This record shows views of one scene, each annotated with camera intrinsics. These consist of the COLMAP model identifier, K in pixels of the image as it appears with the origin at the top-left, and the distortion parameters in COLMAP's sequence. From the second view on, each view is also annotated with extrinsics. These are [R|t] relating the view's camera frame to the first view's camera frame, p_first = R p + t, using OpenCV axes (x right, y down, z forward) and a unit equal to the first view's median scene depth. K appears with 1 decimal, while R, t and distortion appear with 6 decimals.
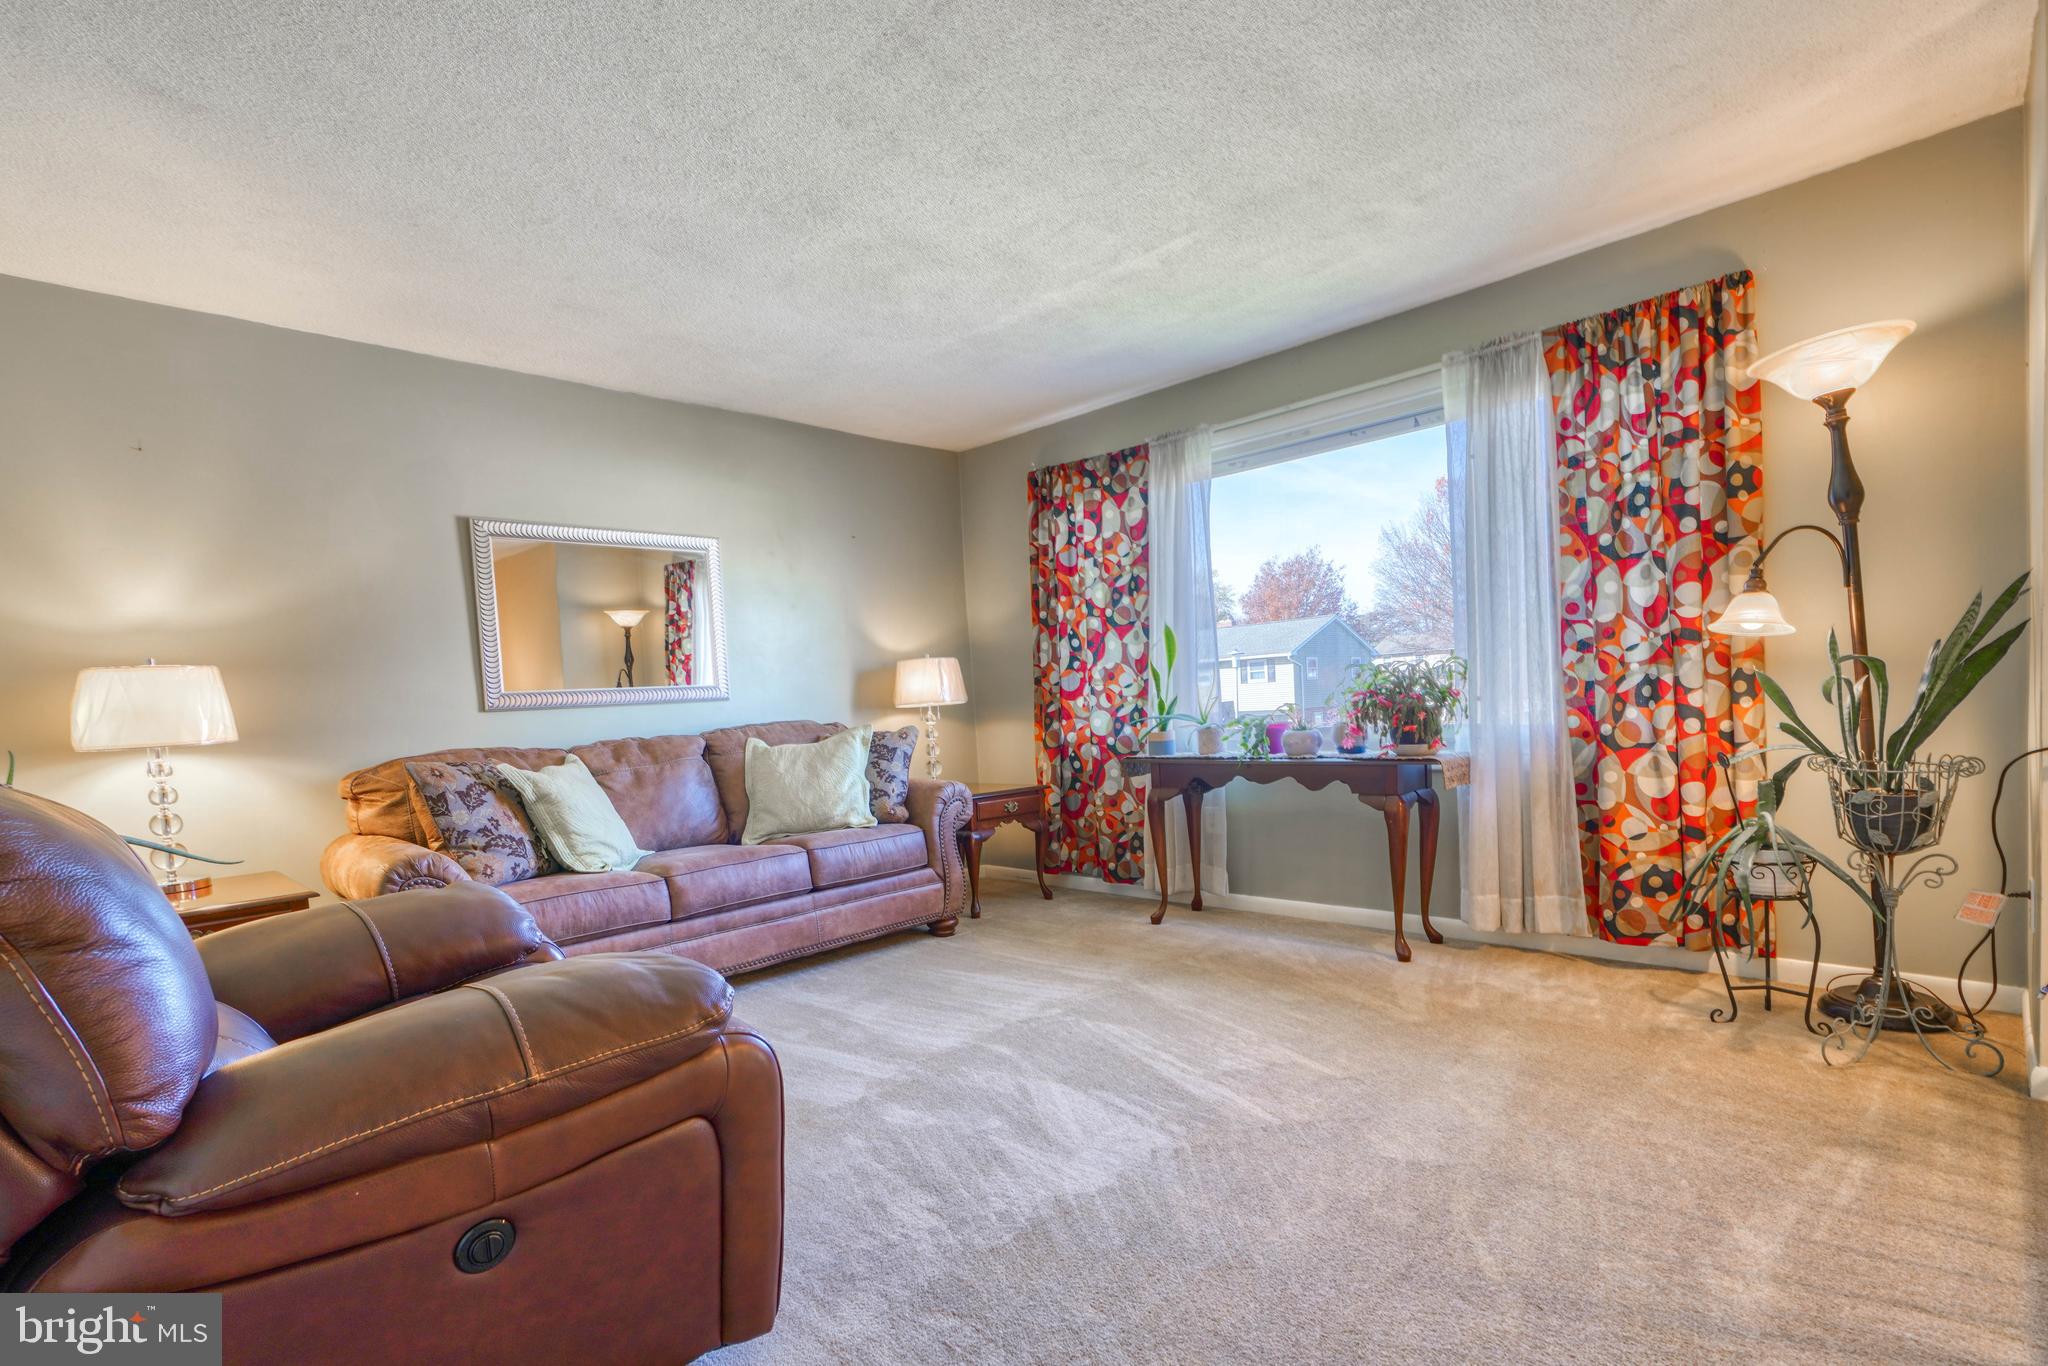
lens RADIAL K [[929.4, 0, 1024.9], [0, 929.4, 690.9], [0, 0, 1]] dist [-0.005161, 0.000899]
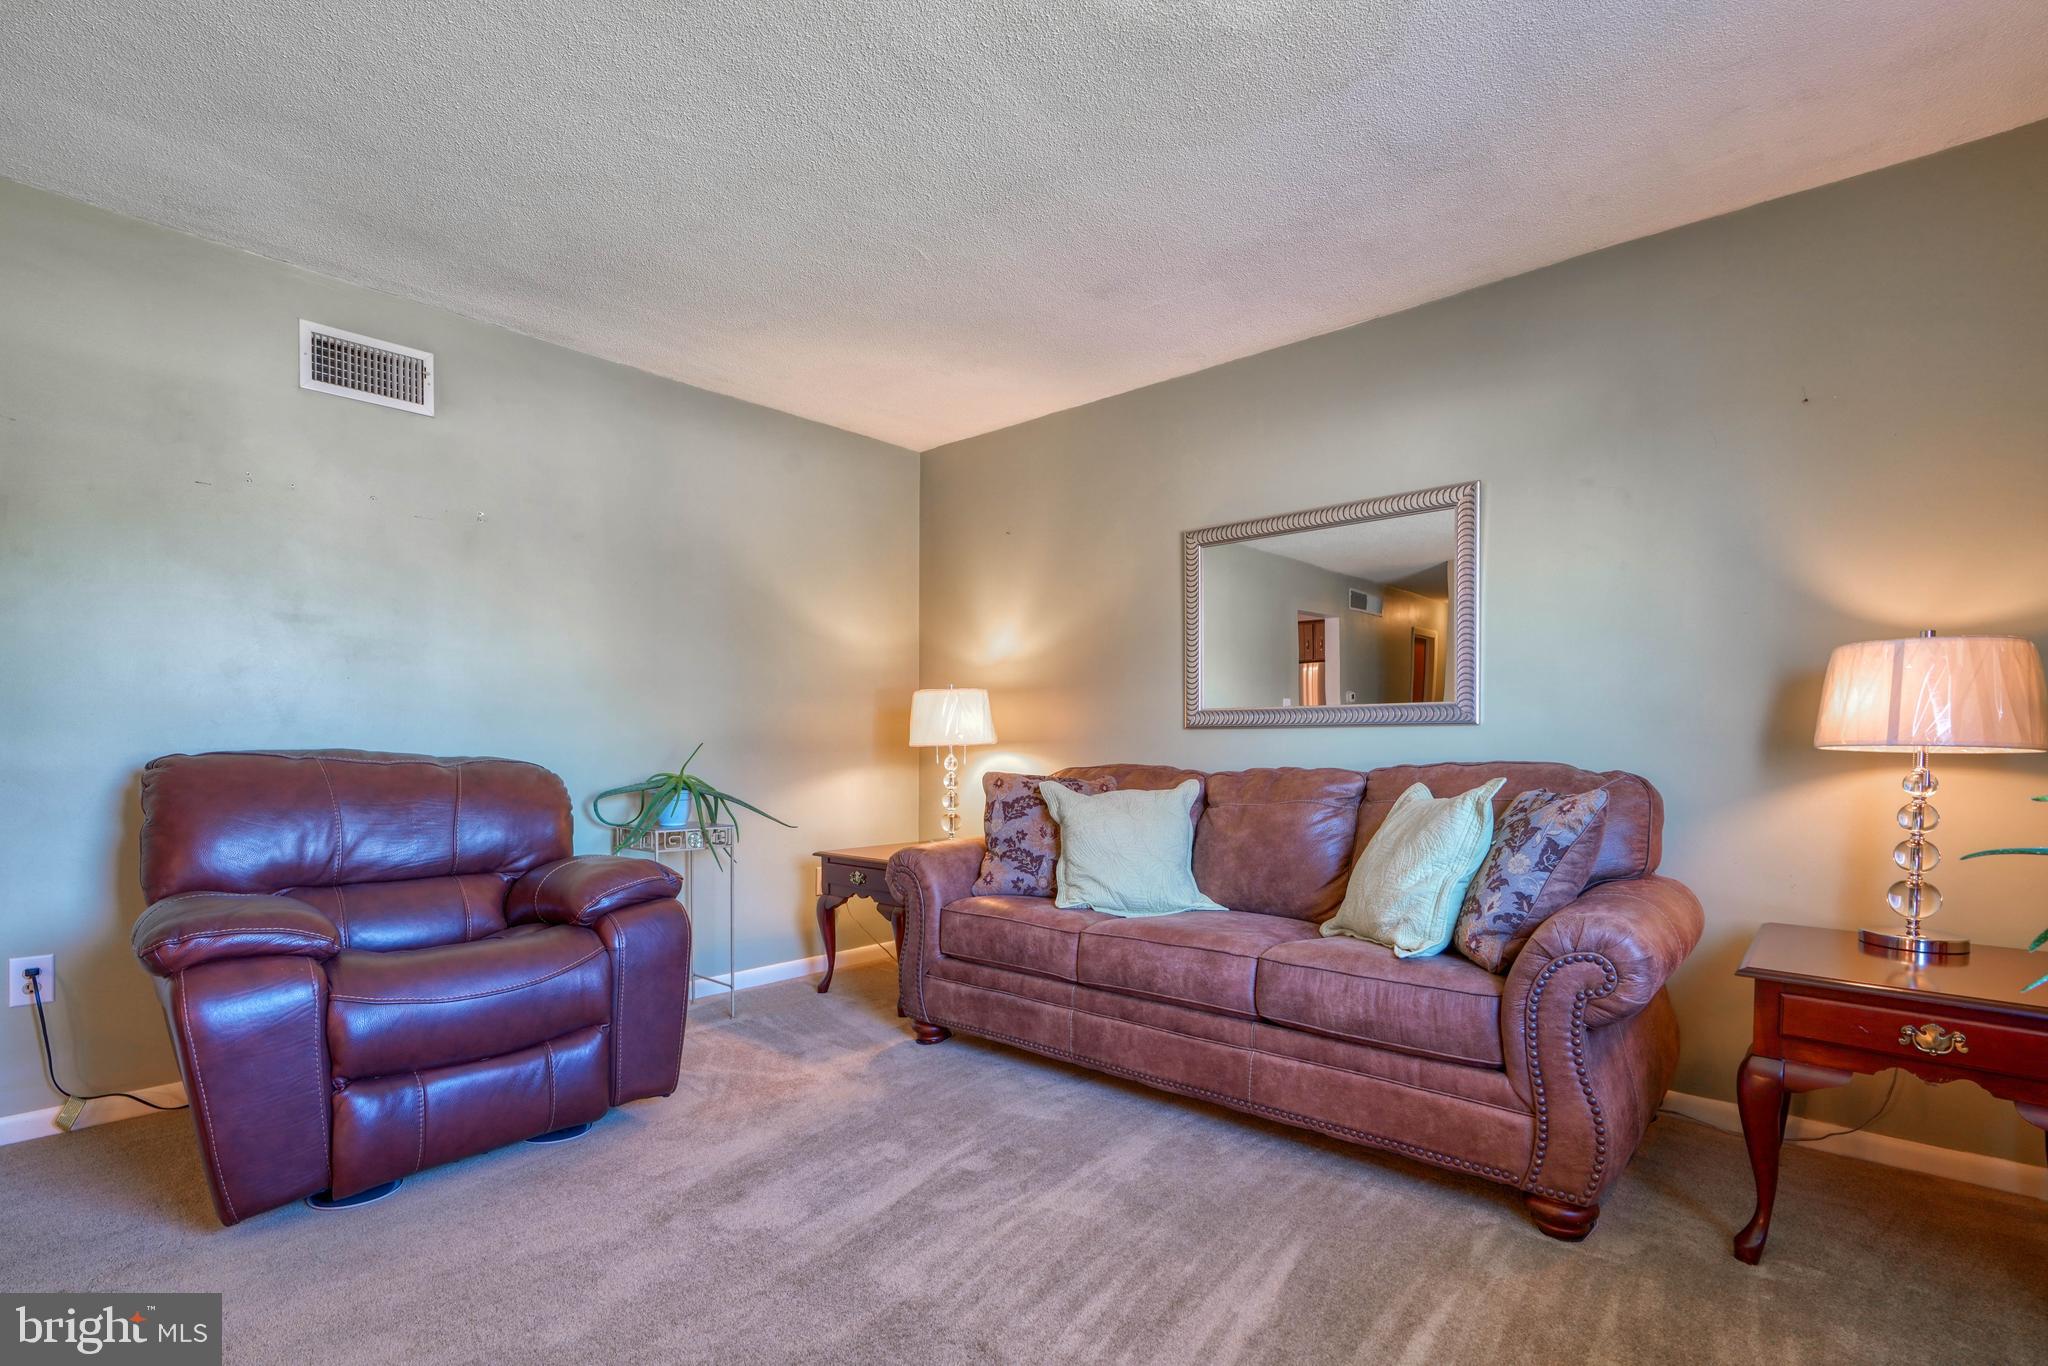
lens RADIAL K [[947.7, 0, 1023.9], [0, 947.7, 731.6], [0, 0, 1]] dist [-0.001028, 0.000240]
pose [[0.079075, 0.038829, -0.996112, 0.400871], [0.000143, 0.999241, 0.038962, -0.013866], [0.996869, -0.003223, 0.079009, 0.750243]]
